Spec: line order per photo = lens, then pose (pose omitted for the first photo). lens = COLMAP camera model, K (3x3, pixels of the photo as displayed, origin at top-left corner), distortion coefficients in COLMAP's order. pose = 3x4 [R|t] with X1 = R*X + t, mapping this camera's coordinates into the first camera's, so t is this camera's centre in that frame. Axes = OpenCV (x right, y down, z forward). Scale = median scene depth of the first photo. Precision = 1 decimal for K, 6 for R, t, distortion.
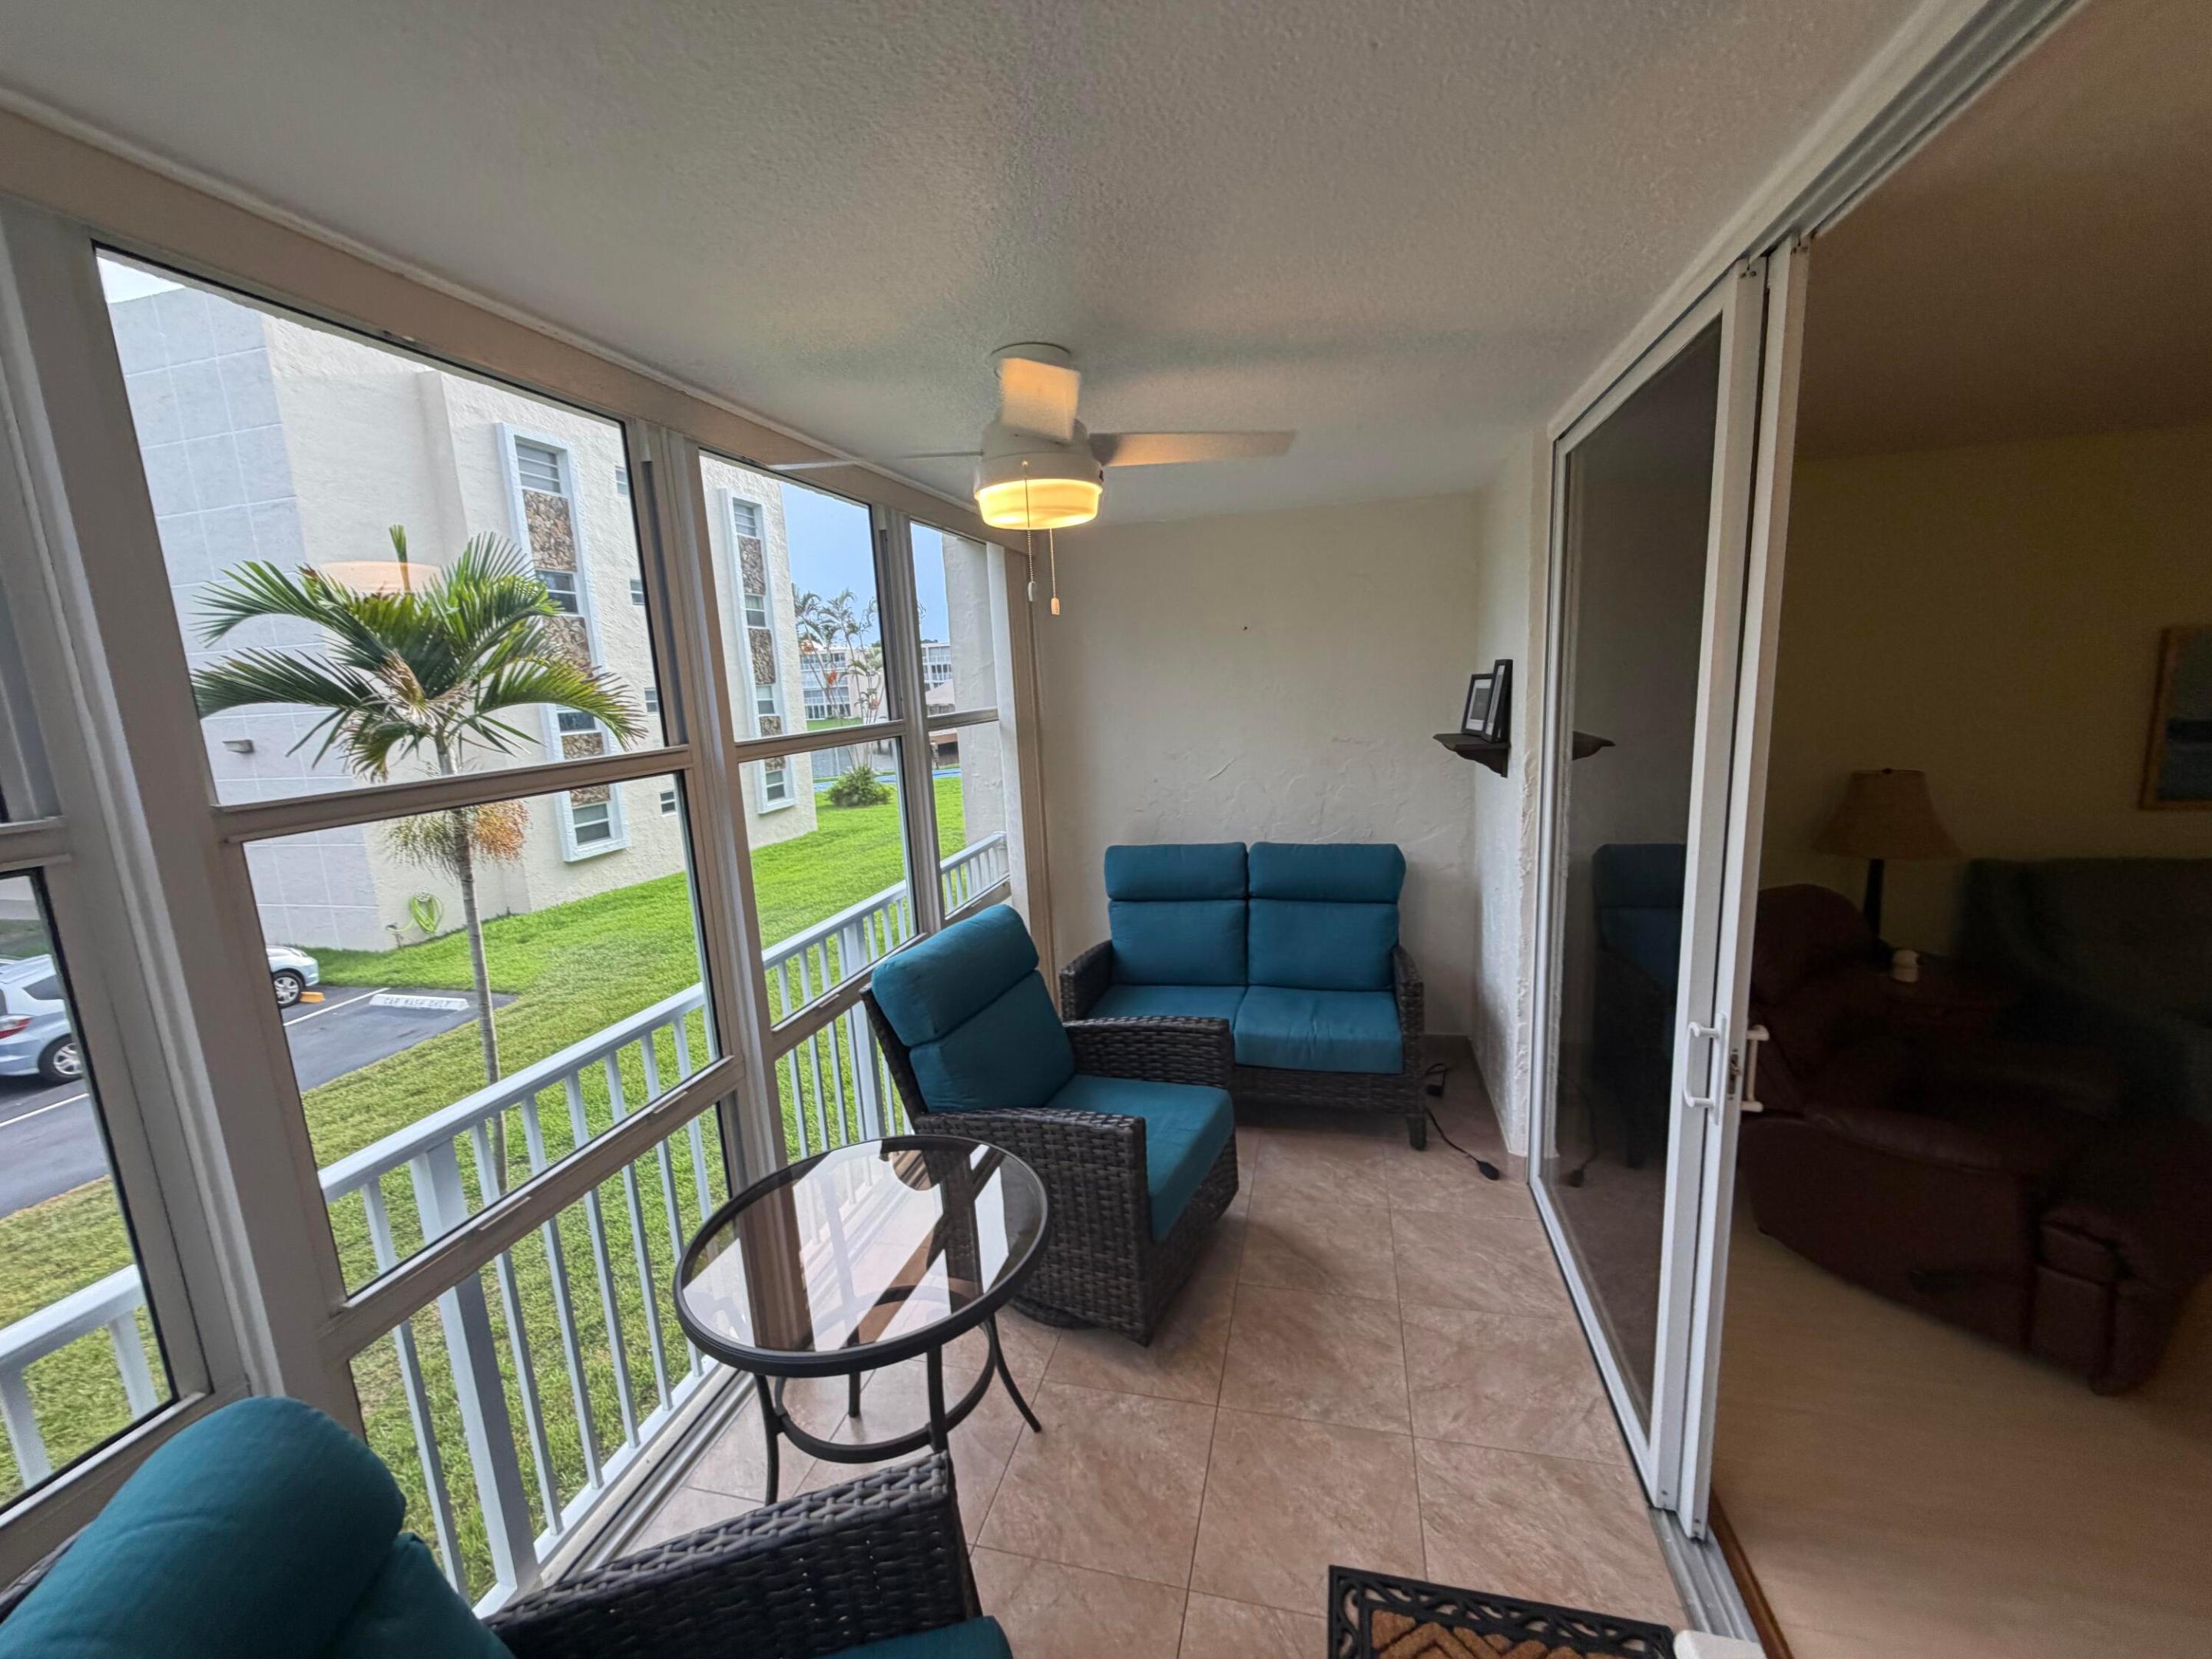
lens RADIAL K [[886.5, 0, 1106.0], [0, 886.5, 829.5], [0, 0, 1]] dist [-0.001110, -0.000029]
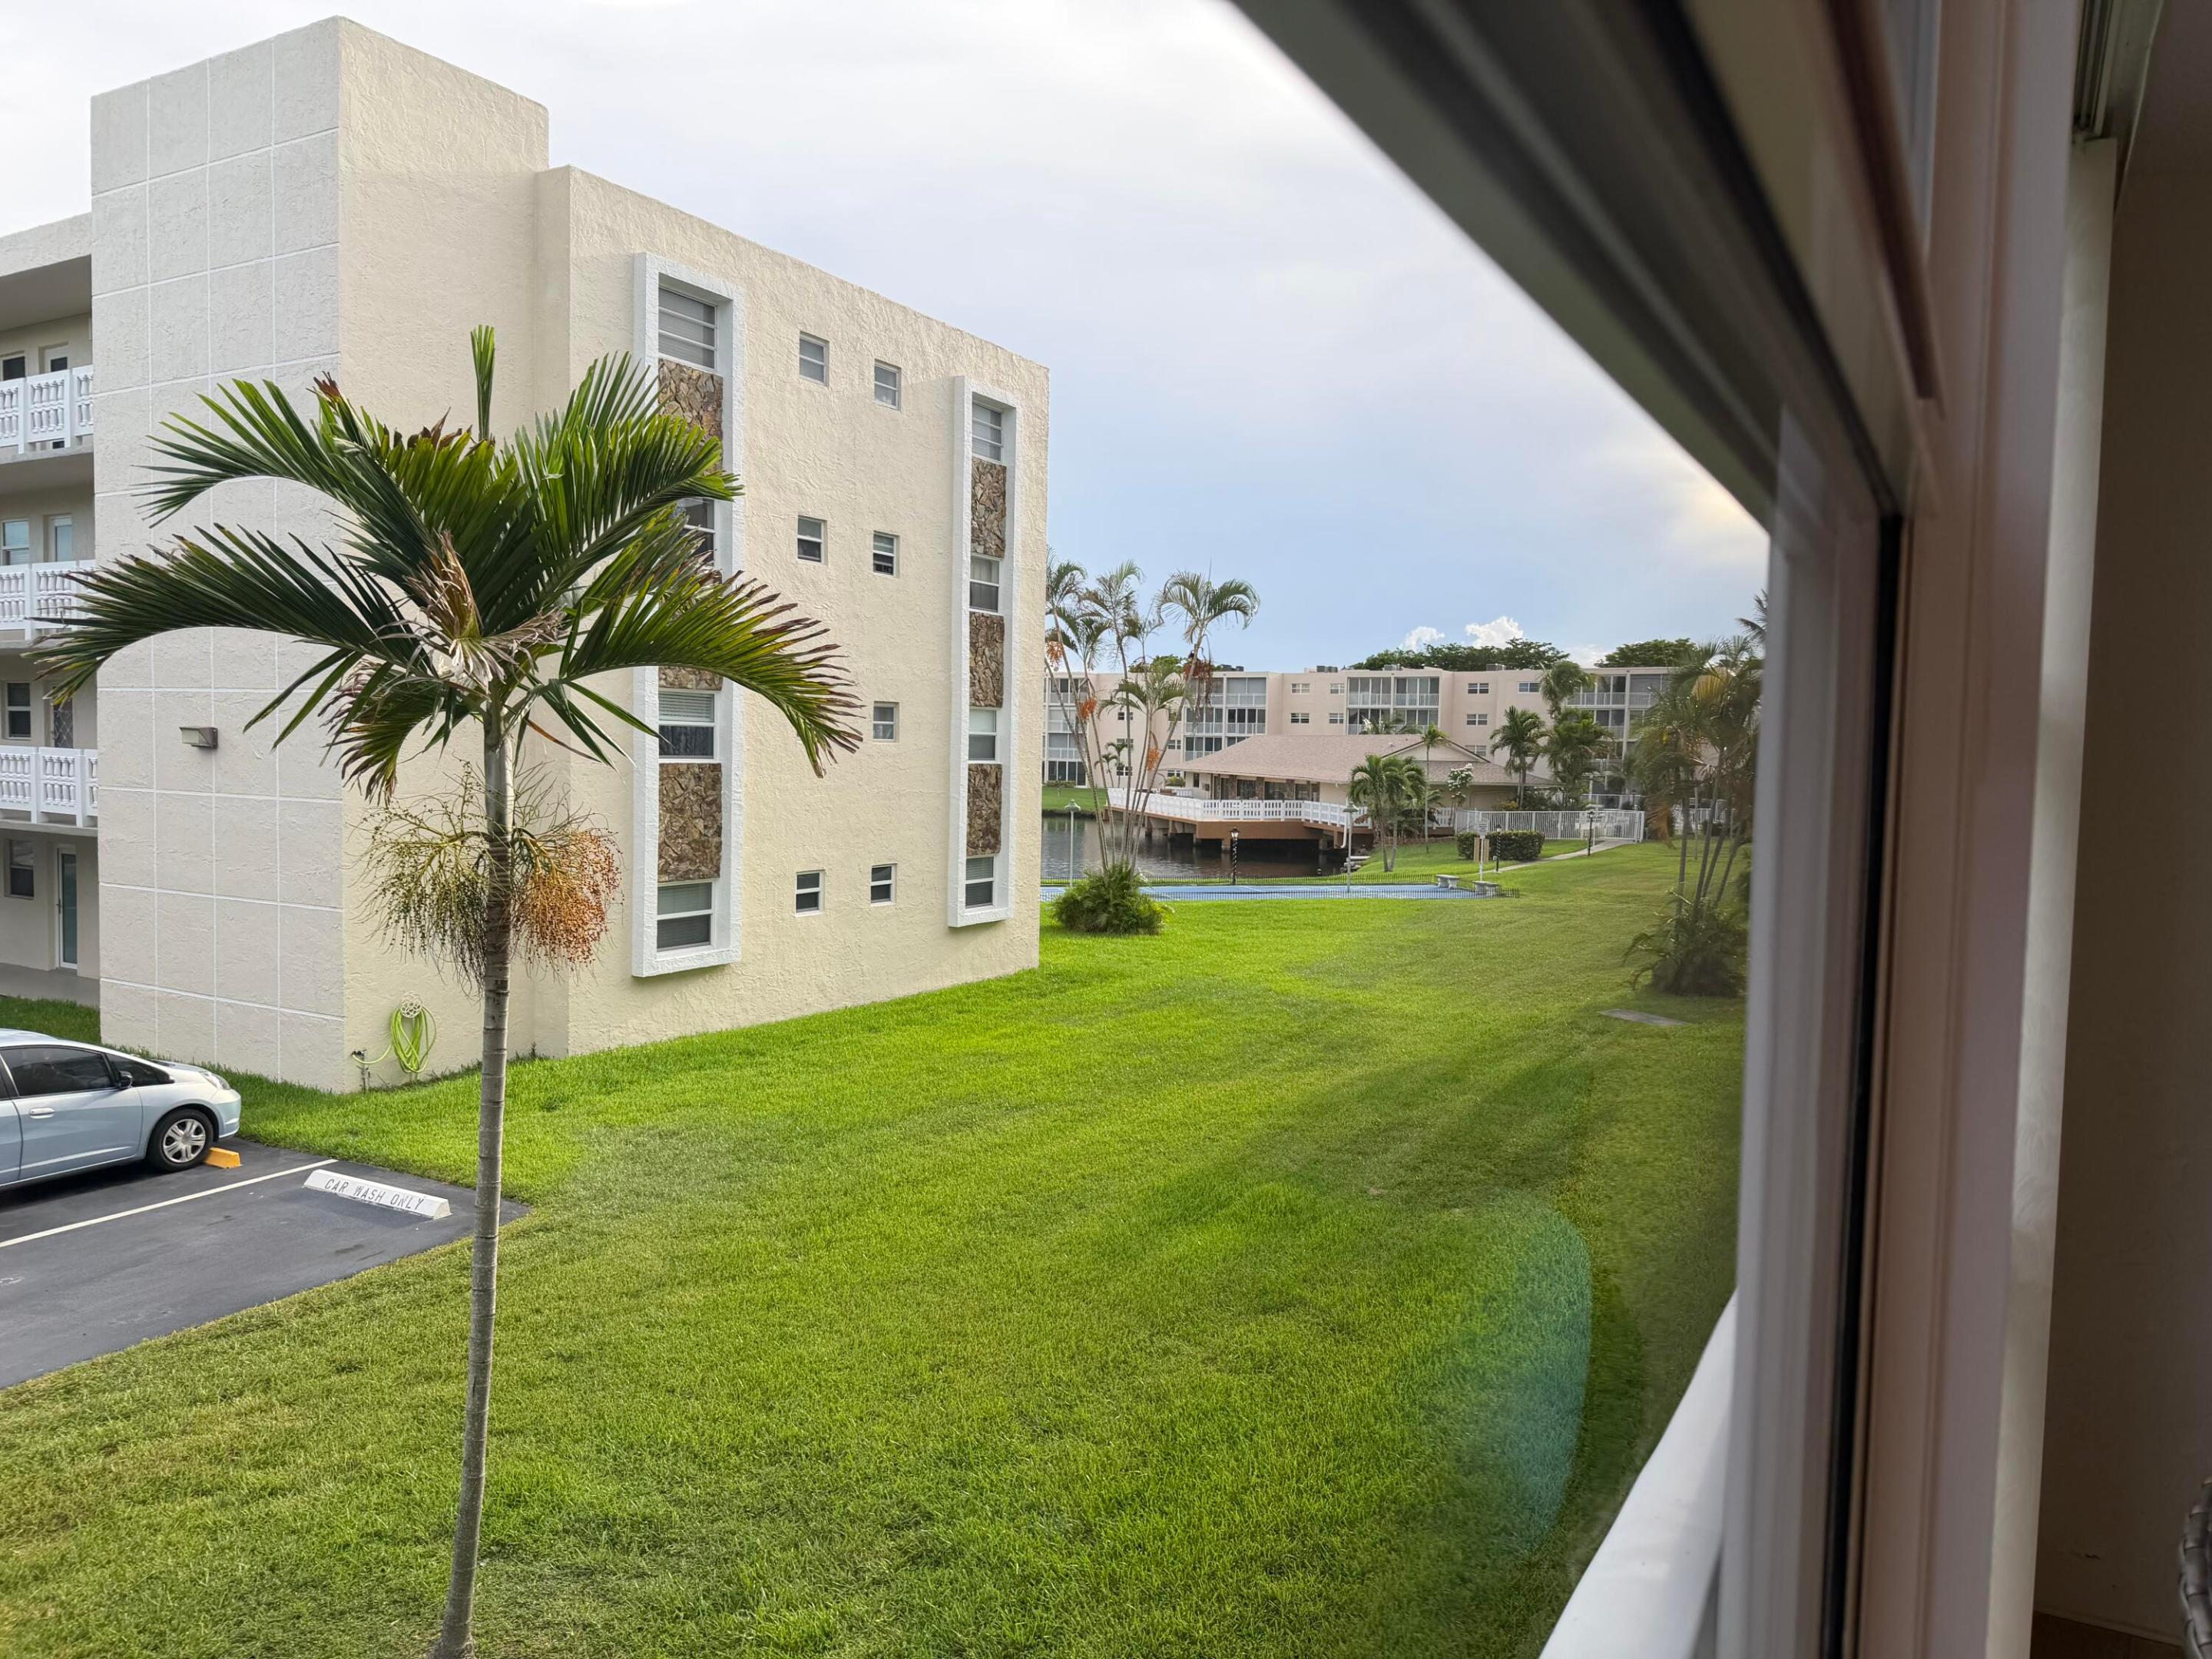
lens RADIAL K [[1528.7, 0, 1153.4], [0, 1528.7, 826.4], [0, 0, 1]] dist [0.086281, -0.148513]
pose [[0.971226, 0.086164, -0.222025, -0.072911], [-0.111054, 0.988550, -0.102153, 0.005070], [0.210681, 0.123870, 0.969675, 0.090572]]
